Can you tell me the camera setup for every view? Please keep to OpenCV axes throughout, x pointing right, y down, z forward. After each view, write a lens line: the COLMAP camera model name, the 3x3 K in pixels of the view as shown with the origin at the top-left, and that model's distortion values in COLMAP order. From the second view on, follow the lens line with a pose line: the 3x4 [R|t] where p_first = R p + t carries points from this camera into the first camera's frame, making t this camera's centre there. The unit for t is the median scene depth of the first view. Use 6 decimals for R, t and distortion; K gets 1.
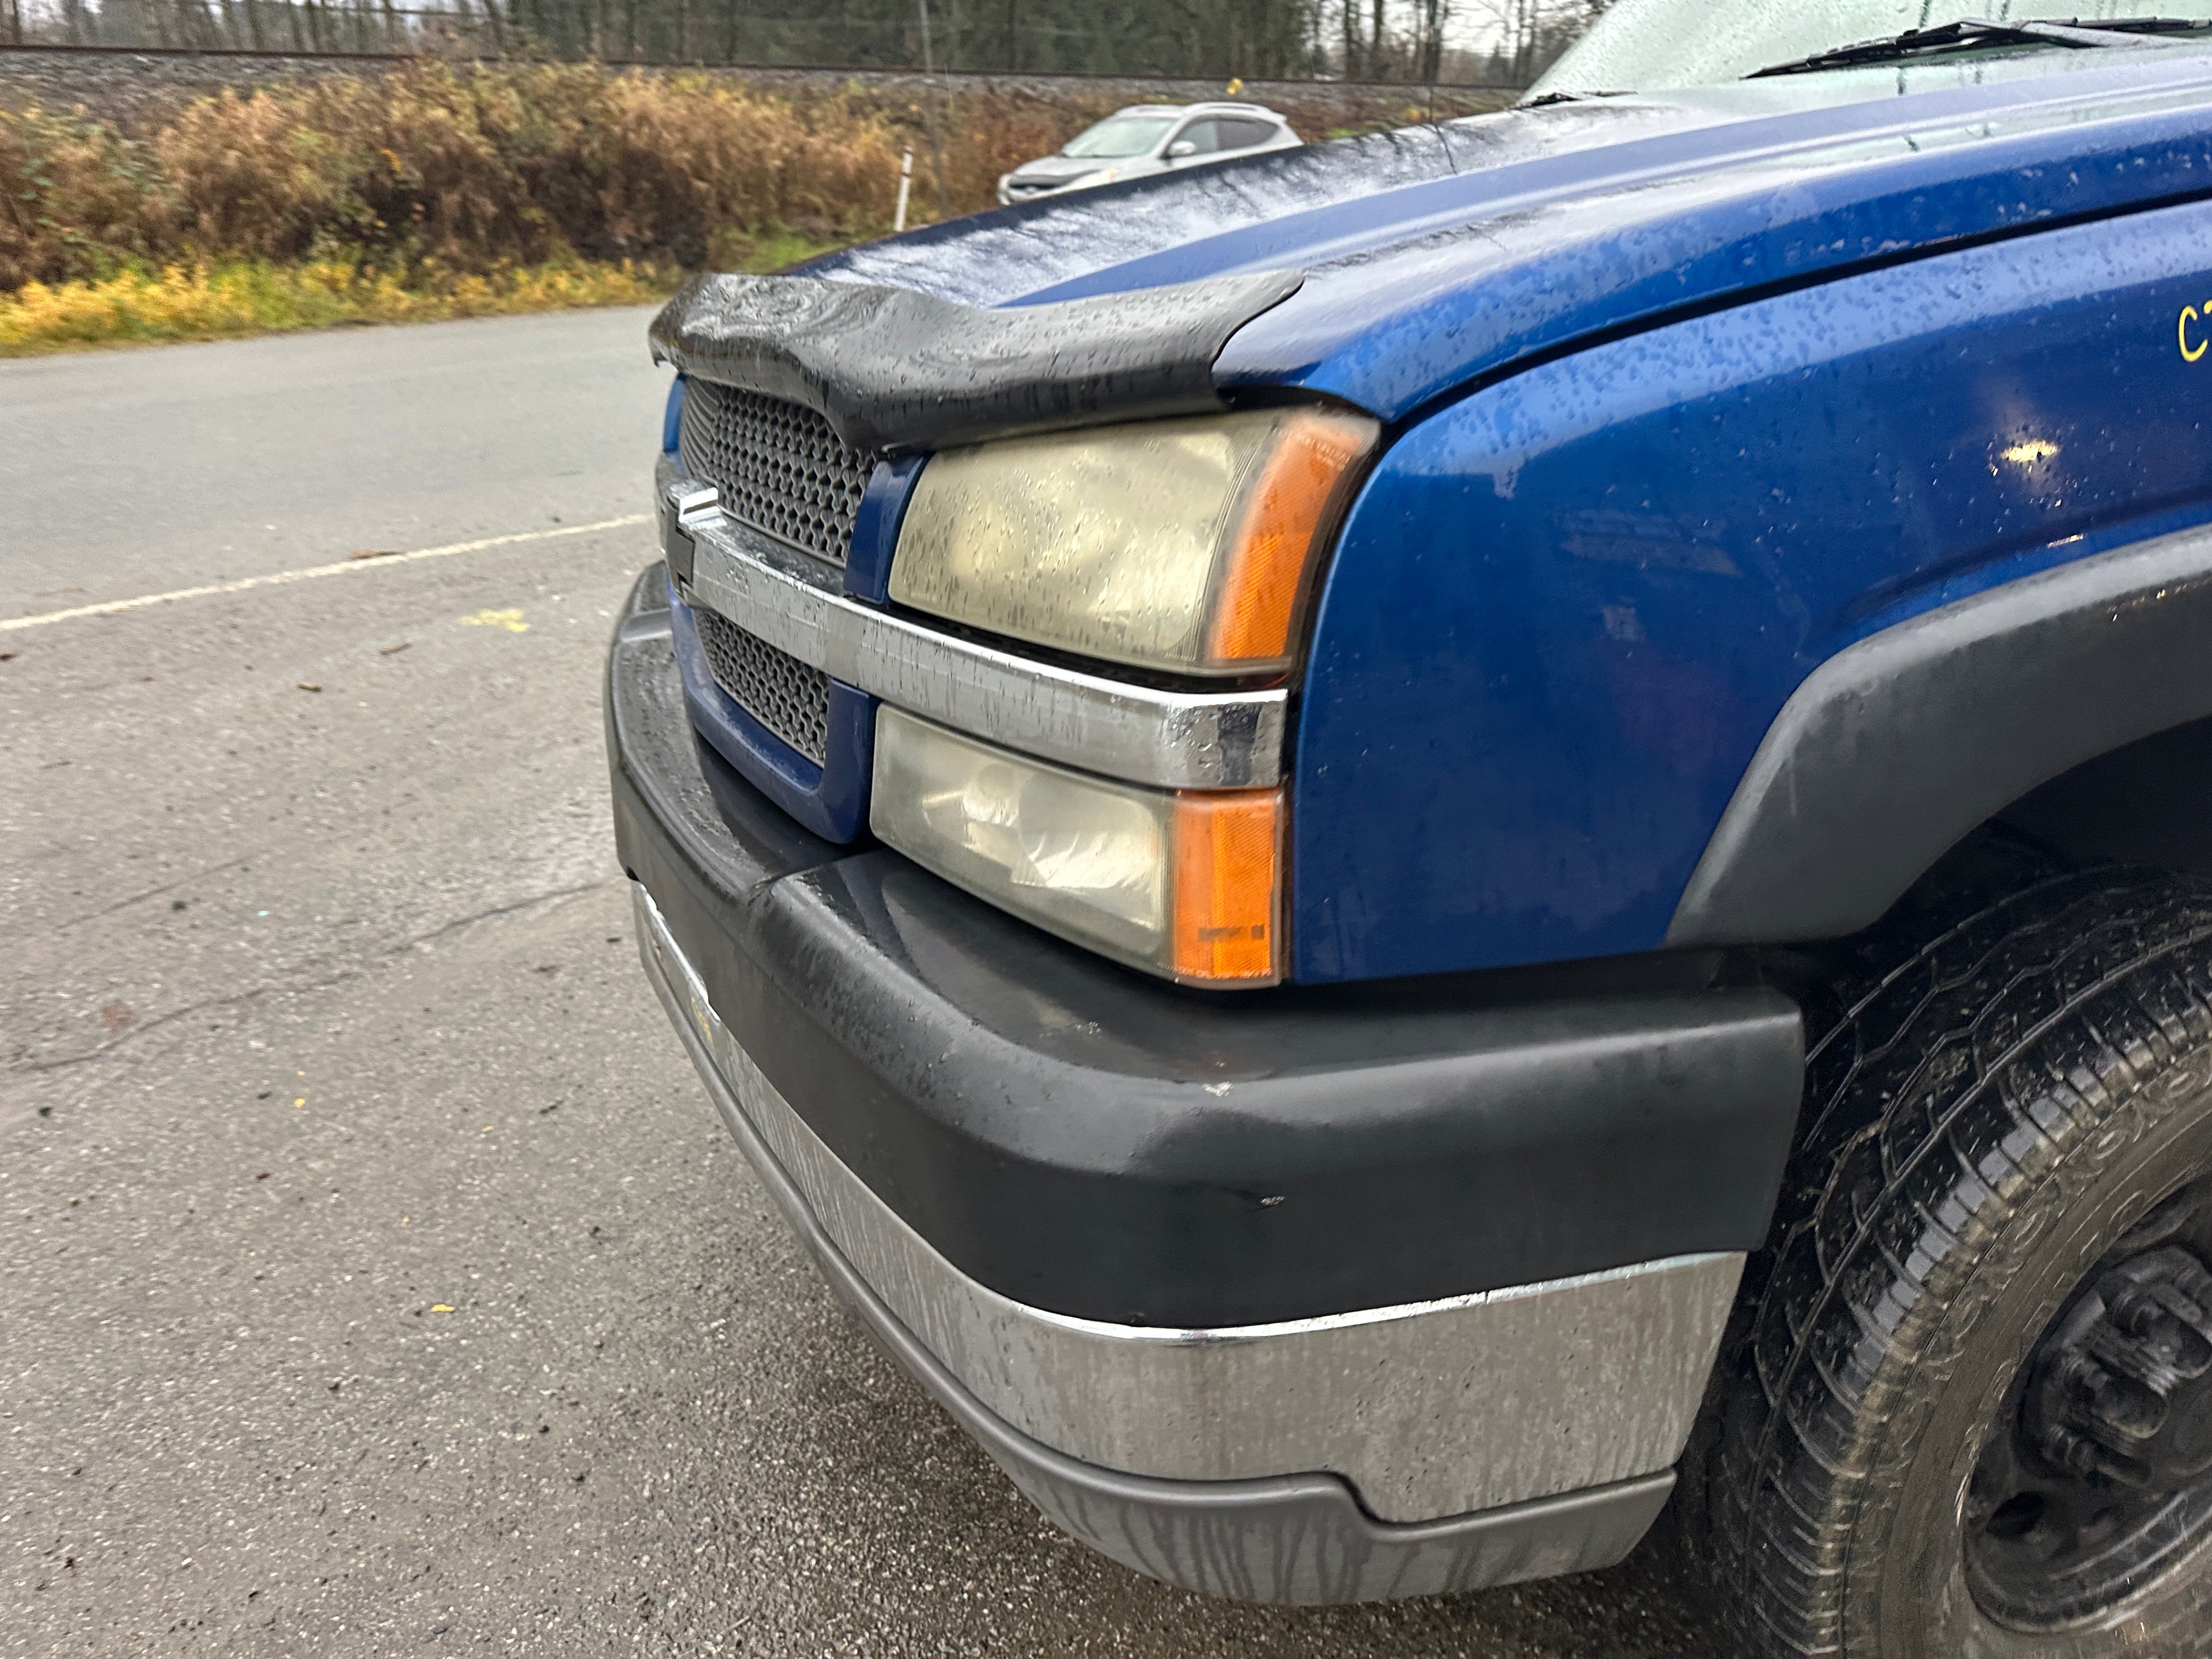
lens RADIAL K [[1557.3, 0, 1107.1], [0, 1557.3, 834.8], [0, 0, 1]] dist [0.030075, -0.032986]
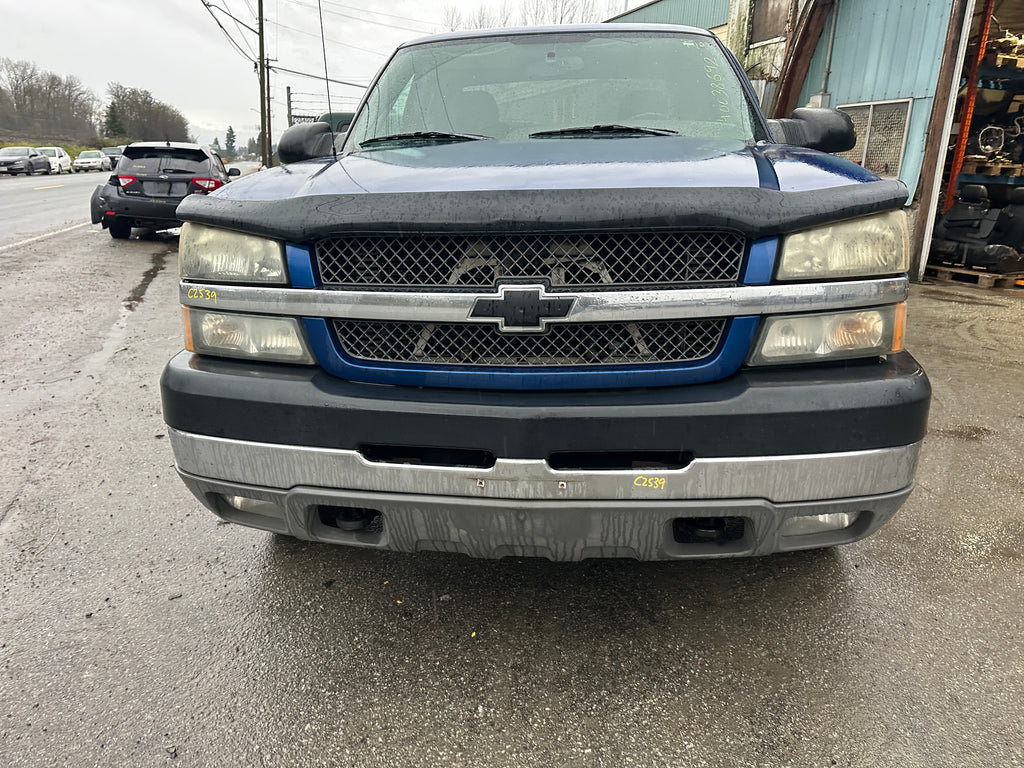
lens RADIAL K [[720.9, 0, 513.7], [0, 720.9, 376.7], [0, 0, 1]] dist [0.030075, -0.032986]
pose [[0.465203, -0.212749, 0.859258, -0.912986], [0.316884, 0.946385, 0.062760, -0.124332], [-0.826541, 0.243089, 0.507678, 0.400667]]
